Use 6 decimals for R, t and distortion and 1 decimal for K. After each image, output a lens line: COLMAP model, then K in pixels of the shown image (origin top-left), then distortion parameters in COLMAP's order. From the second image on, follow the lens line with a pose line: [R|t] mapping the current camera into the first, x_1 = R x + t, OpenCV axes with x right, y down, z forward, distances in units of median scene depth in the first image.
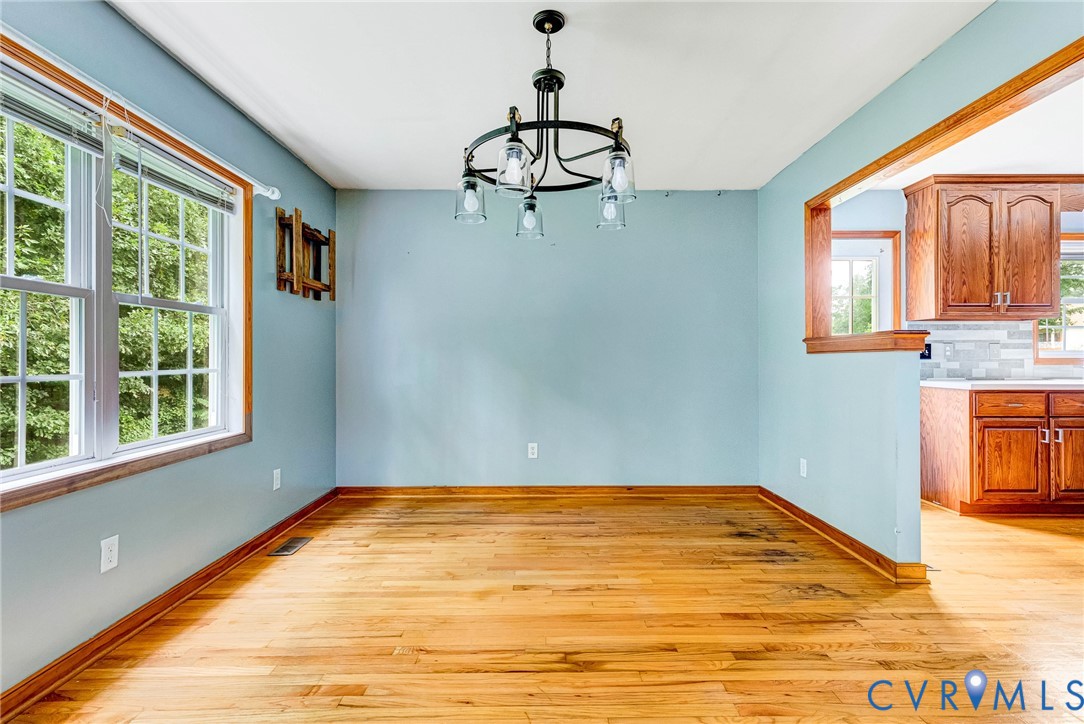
lens RADIAL K [[511.0, 0, 550.5], [0, 511.0, 361.7], [0, 0, 1]] dist [0.003841, 0.000614]
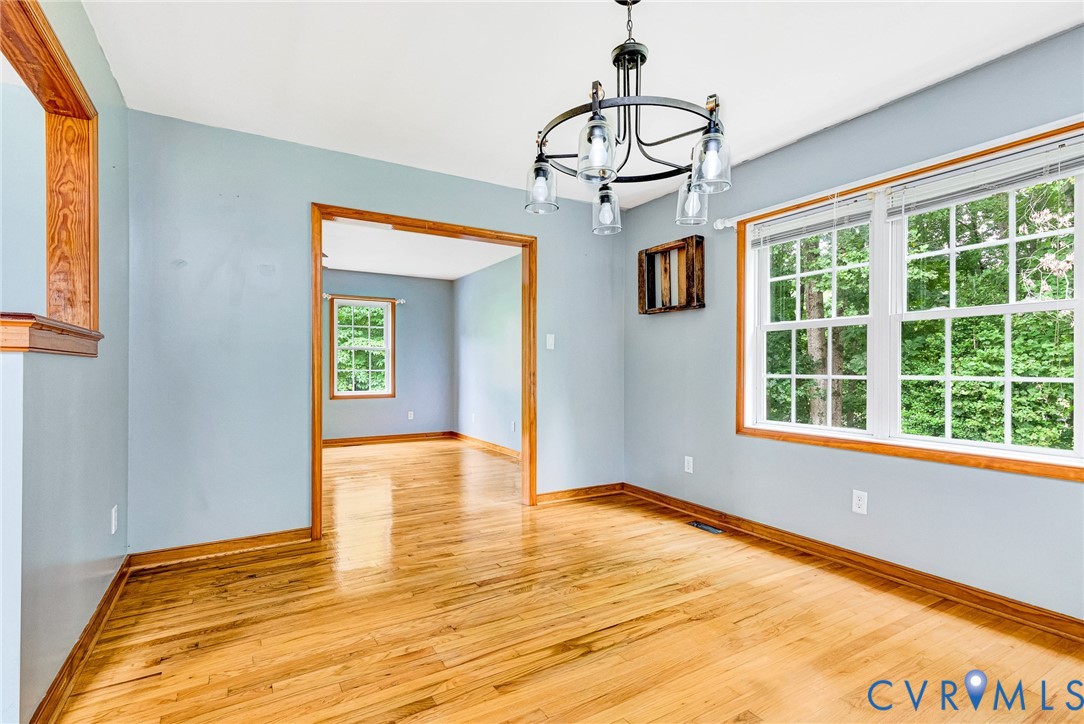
lens RADIAL K [[511.0, 0, 550.5], [0, 511.0, 361.7], [0, 0, 1]] dist [0.003841, 0.000614]
pose [[-0.860598, -0.002588, -0.509279, 0.595078], [0.000107, 0.999986, -0.005262, -0.010076], [0.509286, -0.004583, -0.860585, 1.744992]]
